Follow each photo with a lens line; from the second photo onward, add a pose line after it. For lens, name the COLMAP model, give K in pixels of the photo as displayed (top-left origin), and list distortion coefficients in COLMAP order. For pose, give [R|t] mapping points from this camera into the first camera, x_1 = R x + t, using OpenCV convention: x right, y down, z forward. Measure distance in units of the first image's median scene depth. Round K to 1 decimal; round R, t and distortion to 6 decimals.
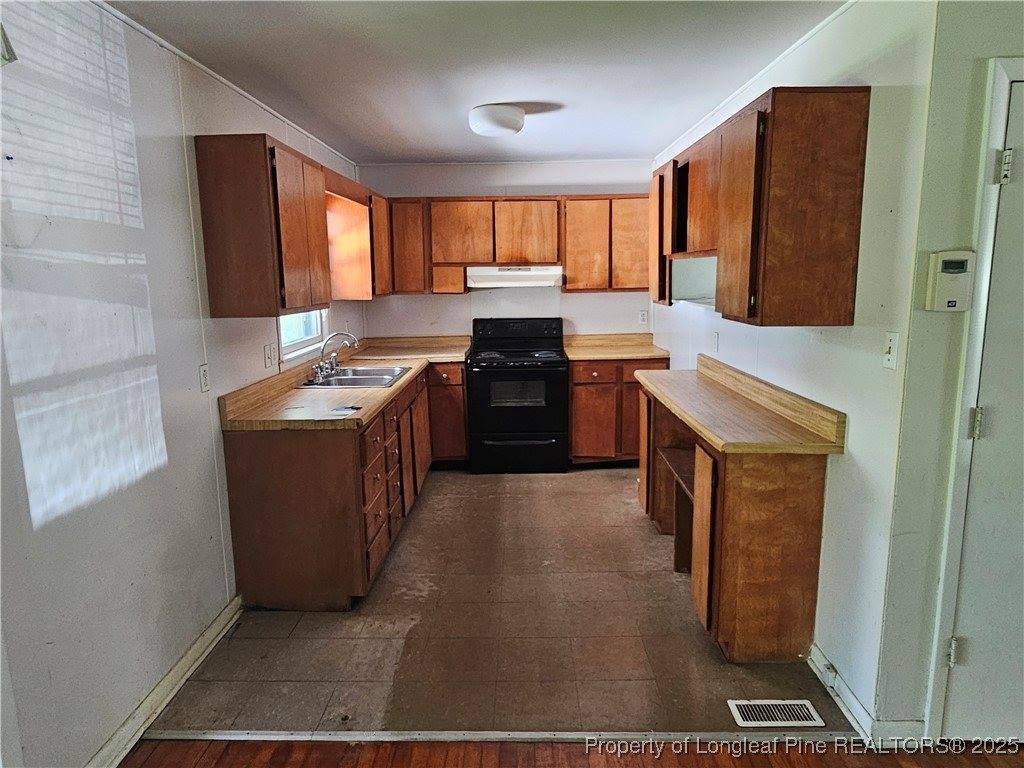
lens RADIAL K [[653.4, 0, 507.7], [0, 653.4, 379.5], [0, 0, 1]] dist [0.000912, 0.001875]
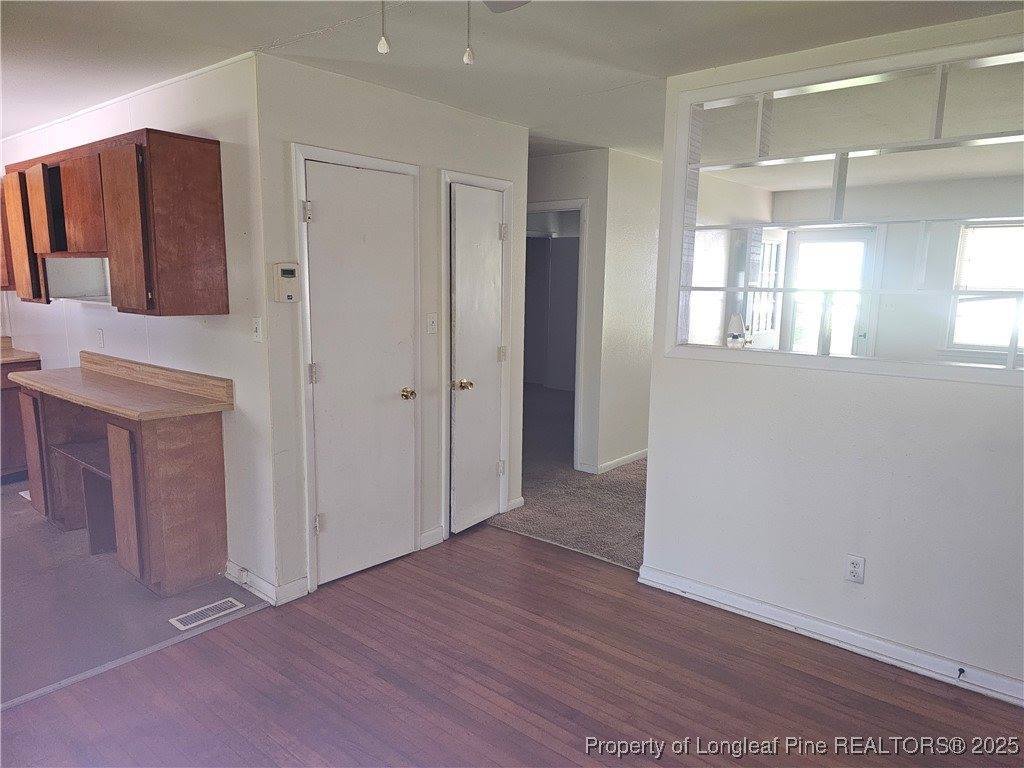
lens RADIAL K [[683.1, 0, 506.7], [0, 683.1, 386.3], [0, 0, 1]] dist [0.042008, -0.031612]
pose [[0.628758, -0.101926, 0.770892, -0.223195], [0.102732, 0.993571, 0.047578, 0.056446], [-0.770785, 0.049280, 0.635187, -0.342259]]
